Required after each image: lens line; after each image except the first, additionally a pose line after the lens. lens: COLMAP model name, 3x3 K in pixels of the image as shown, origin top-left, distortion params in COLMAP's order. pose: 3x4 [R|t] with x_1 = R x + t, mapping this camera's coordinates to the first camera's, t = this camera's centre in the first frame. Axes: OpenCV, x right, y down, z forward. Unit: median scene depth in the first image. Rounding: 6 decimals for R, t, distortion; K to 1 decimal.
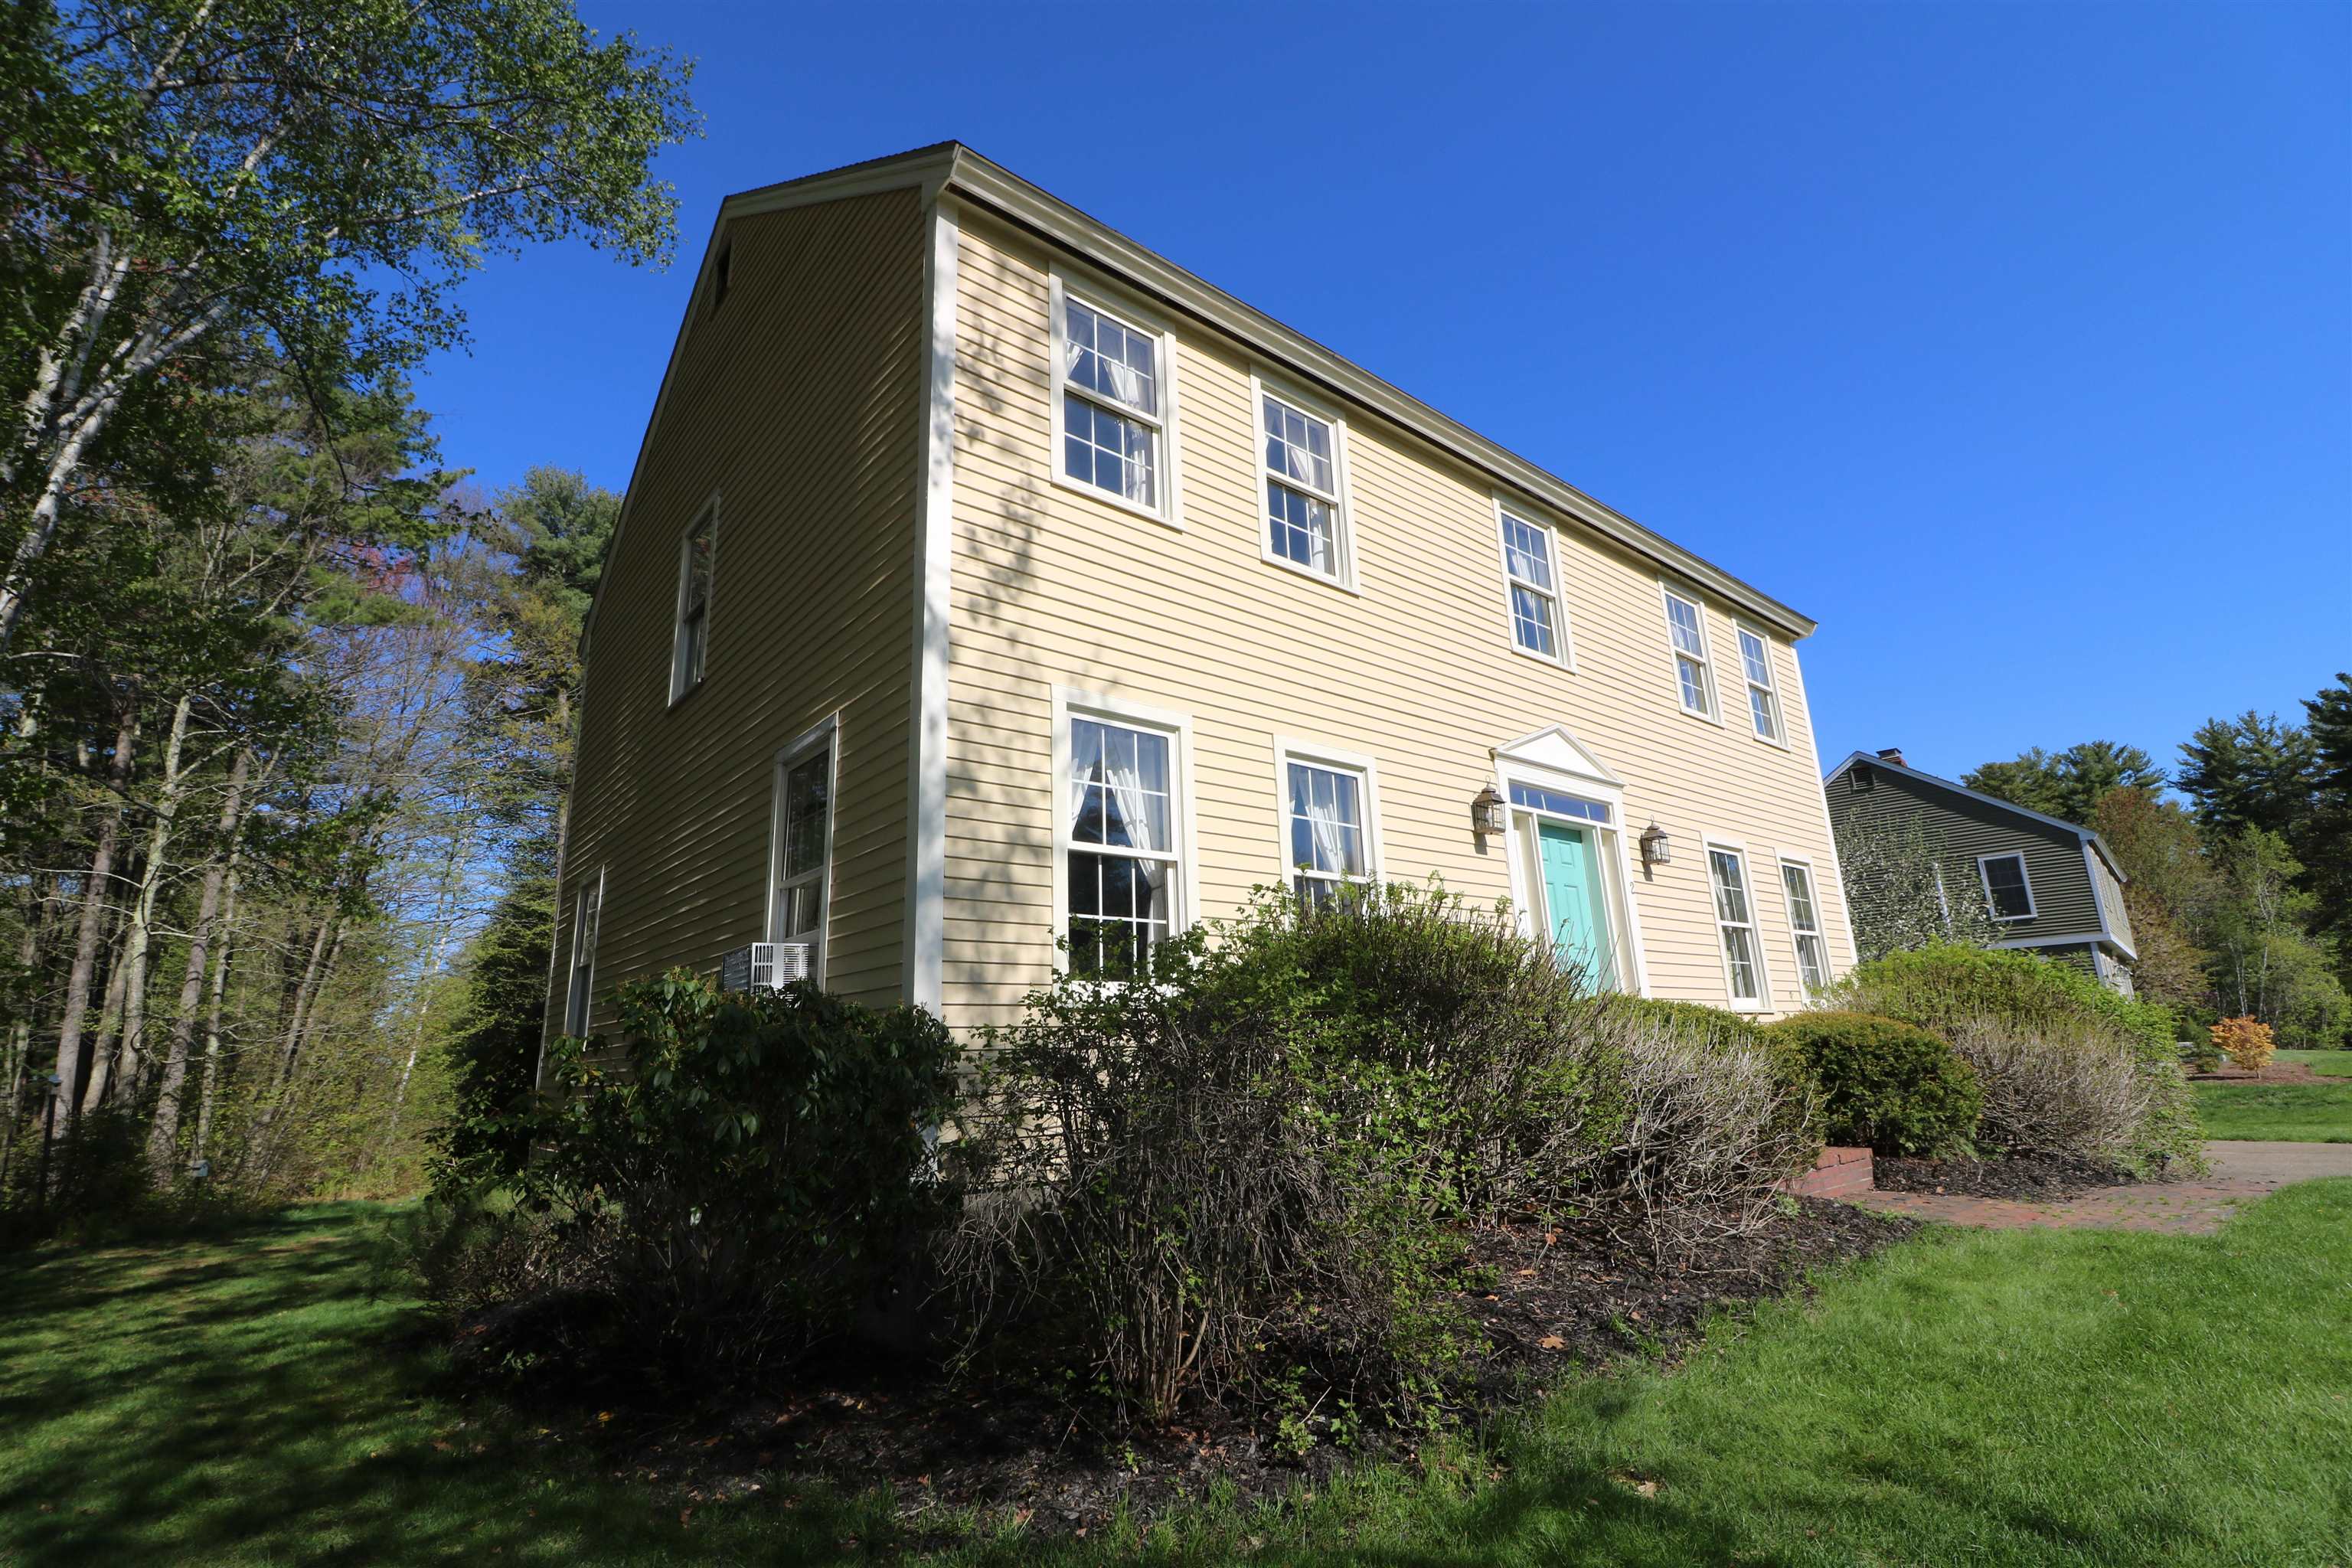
lens RADIAL K [[1080.0, 0, 1183.7], [0, 1080.0, 786.2], [0, 0, 1]] dist [-0.007032, -0.009760]
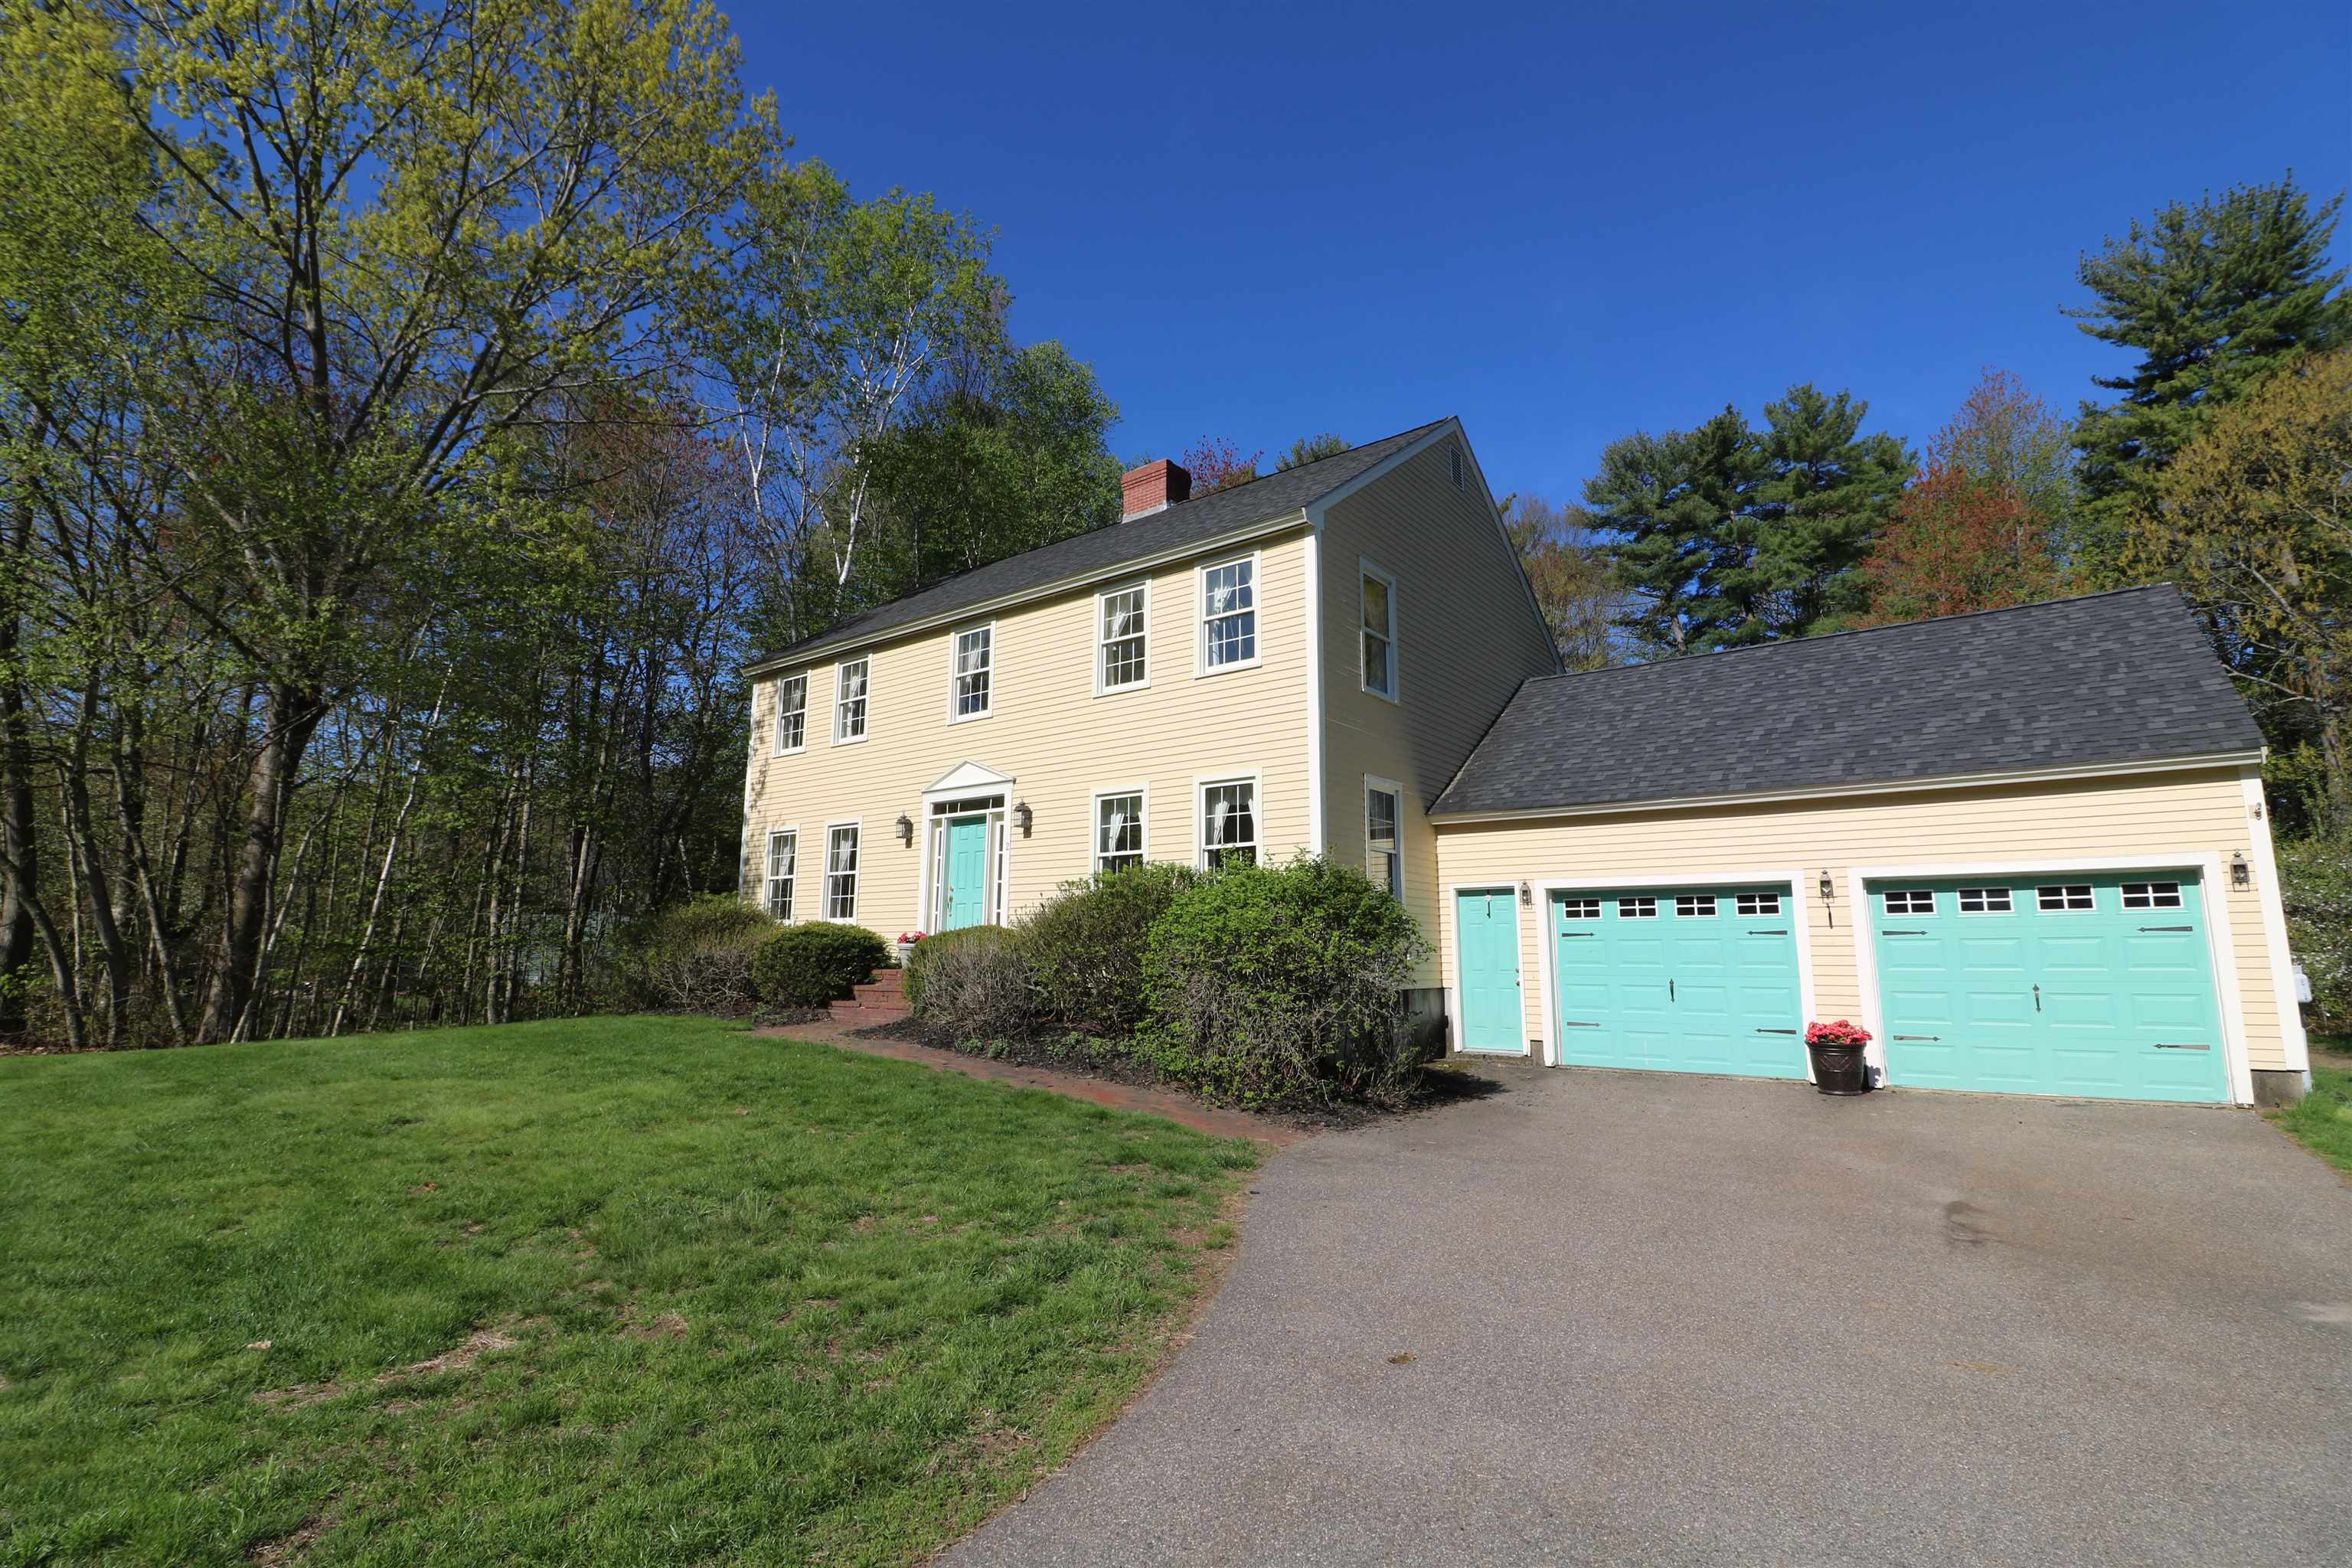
lens RADIAL K [[1080.0, 0, 1173.2], [0, 1080.0, 768.6], [0, 0, 1]] dist [-0.007032, -0.009760]
pose [[0.236916, -0.122255, -0.963807, 3.029762], [0.236423, 0.969483, -0.064860, 0.214904], [0.942324, -0.212500, 0.258590, 1.248801]]
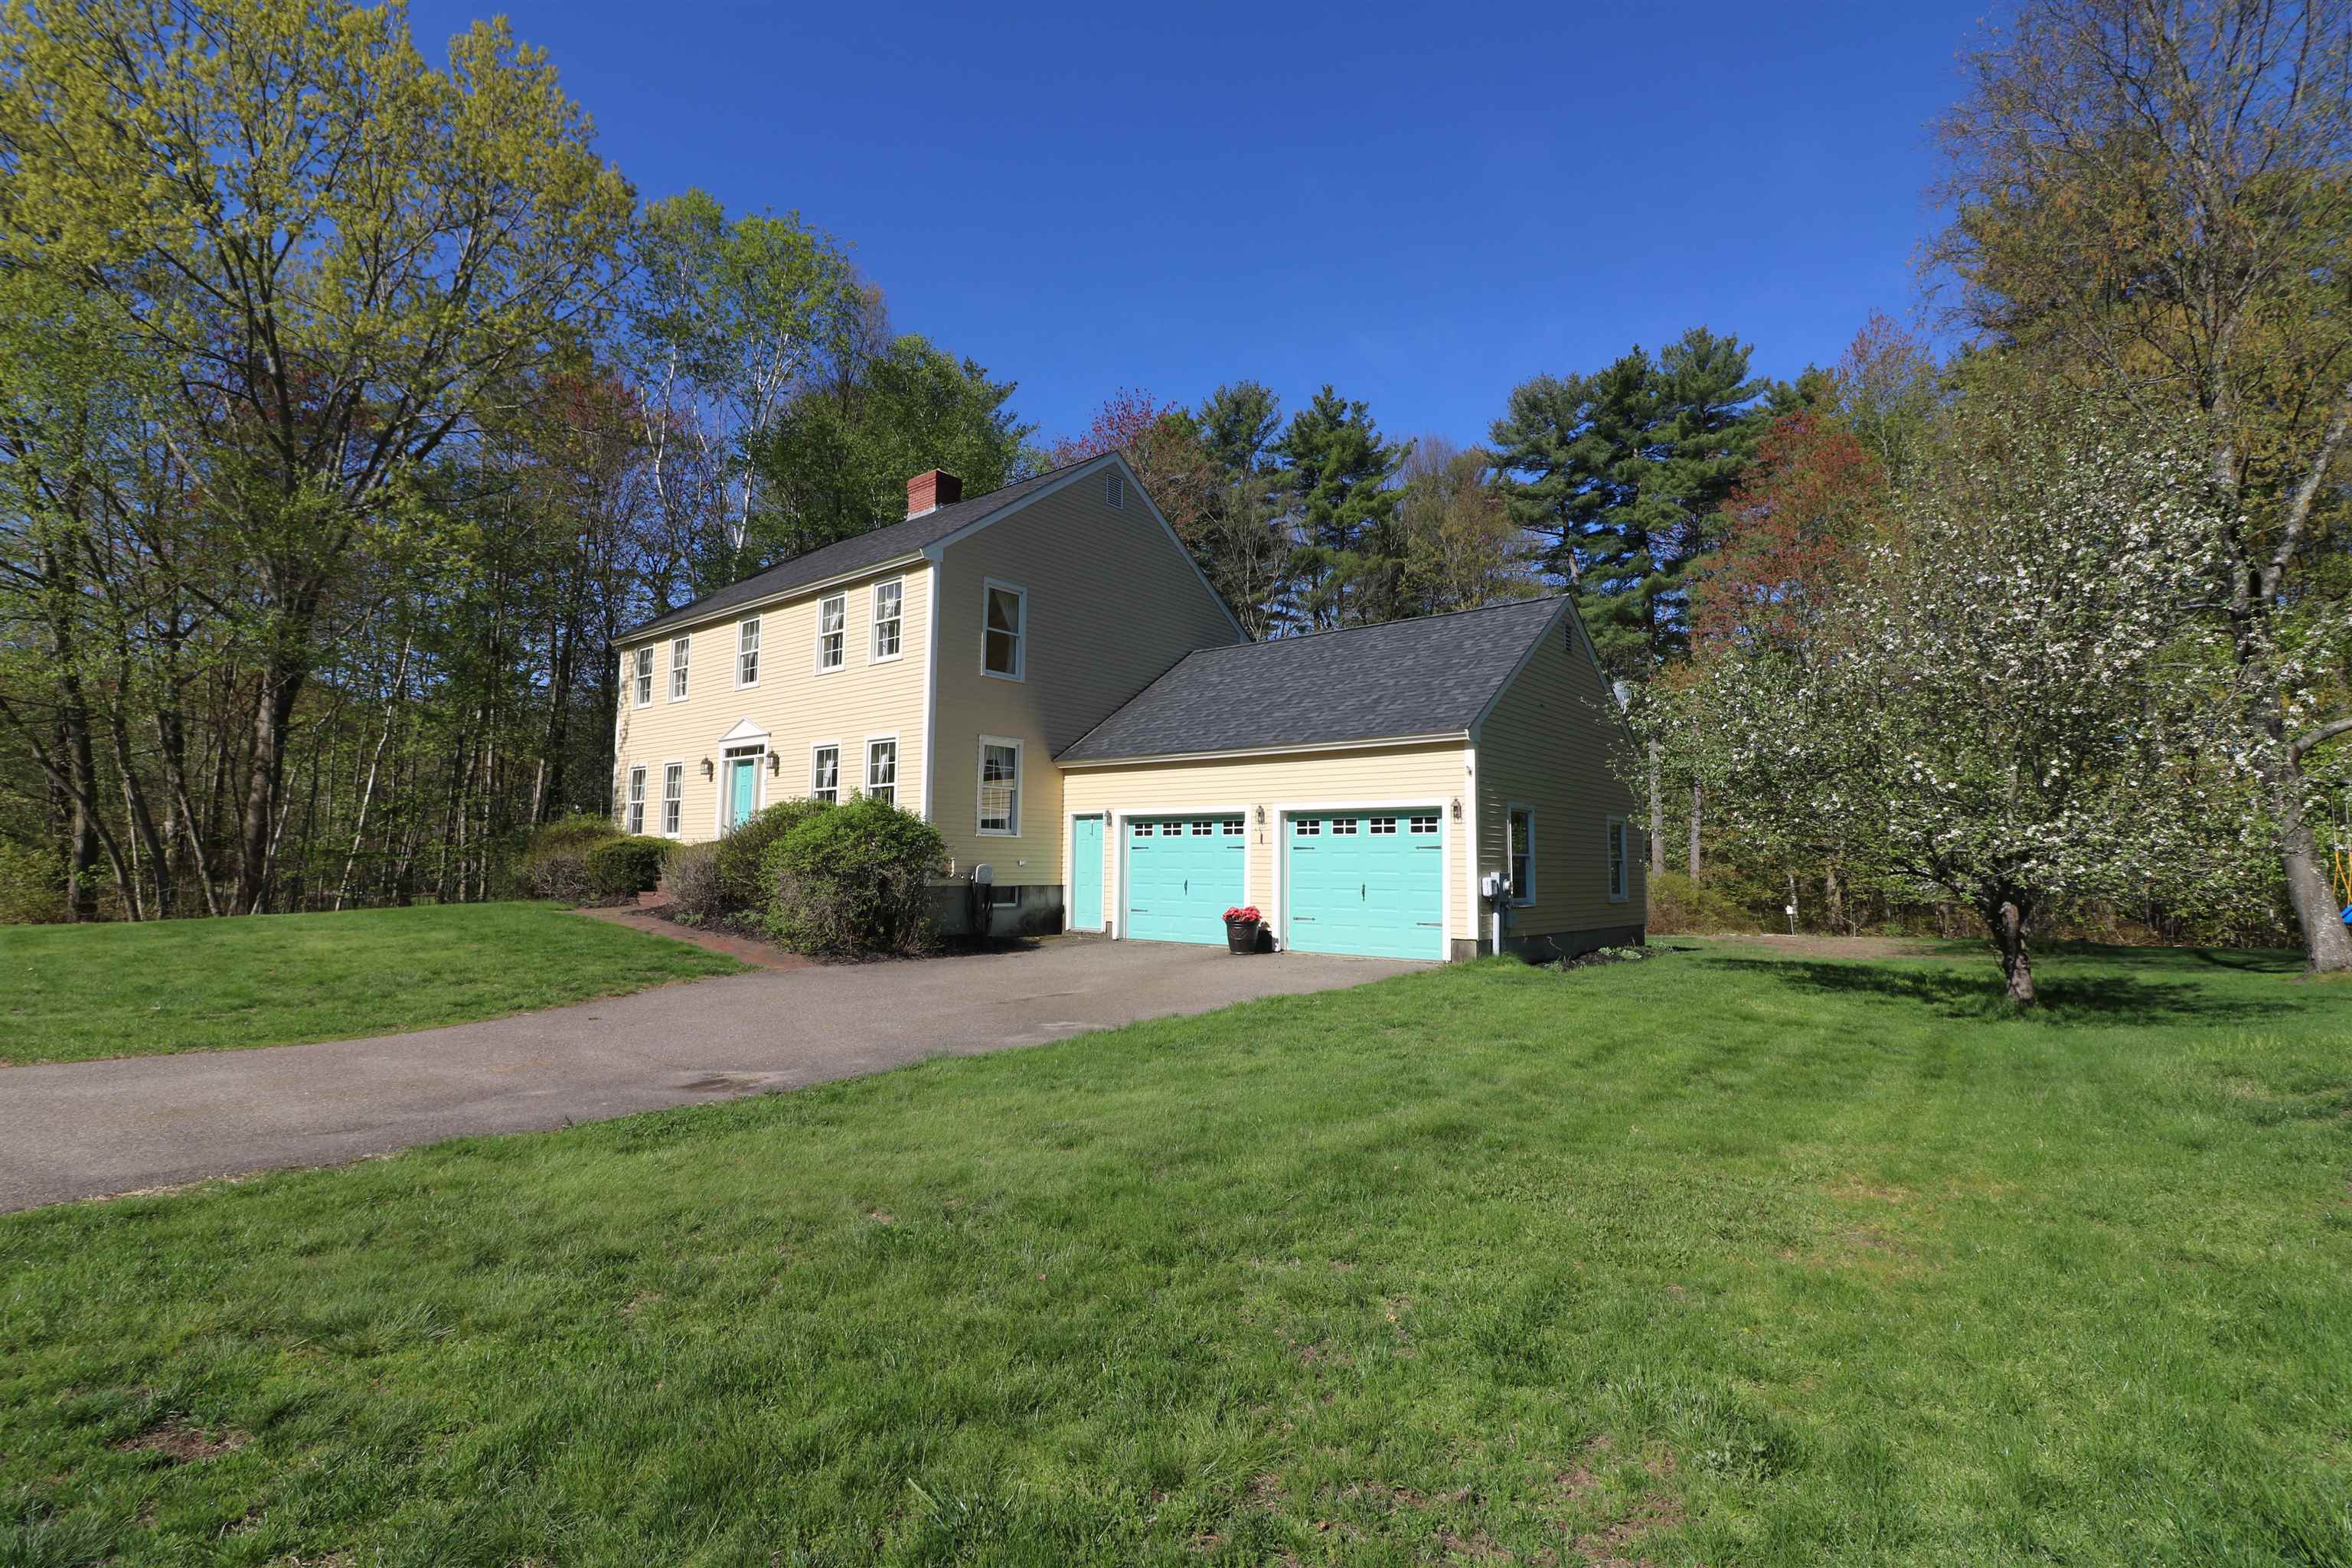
lens RADIAL K [[1080.0, 0, 1169.5], [0, 1080.0, 776.7], [0, 0, 1]] dist [-0.007032, -0.009760]
pose [[0.193729, -0.036601, -0.980372, 4.089218], [0.235502, 0.971820, 0.010255, 0.380204], [0.952369, -0.232867, 0.196890, 2.016814]]
